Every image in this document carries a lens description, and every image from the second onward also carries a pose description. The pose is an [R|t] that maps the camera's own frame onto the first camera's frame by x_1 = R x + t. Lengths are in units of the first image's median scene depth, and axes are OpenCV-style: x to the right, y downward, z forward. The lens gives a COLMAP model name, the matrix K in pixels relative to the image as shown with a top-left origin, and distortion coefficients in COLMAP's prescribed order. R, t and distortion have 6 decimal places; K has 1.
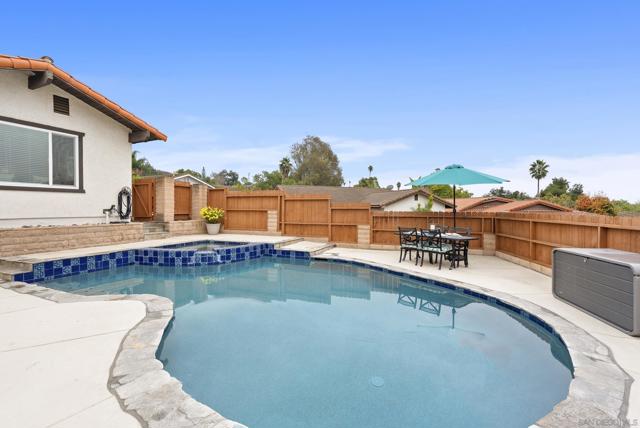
lens RADIAL K [[294.0, 0, 319.6], [0, 294.0, 211.9], [0, 0, 1]] dist [-0.004258, -0.000508]
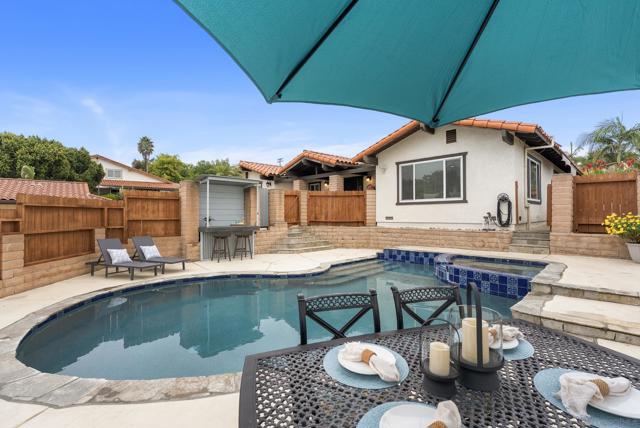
lens RADIAL K [[294.0, 0, 317.5], [0, 294.0, 214.2], [0, 0, 1]] dist [-0.004258, -0.000508]
pose [[-0.371961, -0.005393, -0.928233, 0.525133], [-0.010812, 0.999940, -0.001477, -0.010838], [0.928186, 0.009487, -0.371997, 0.906721]]
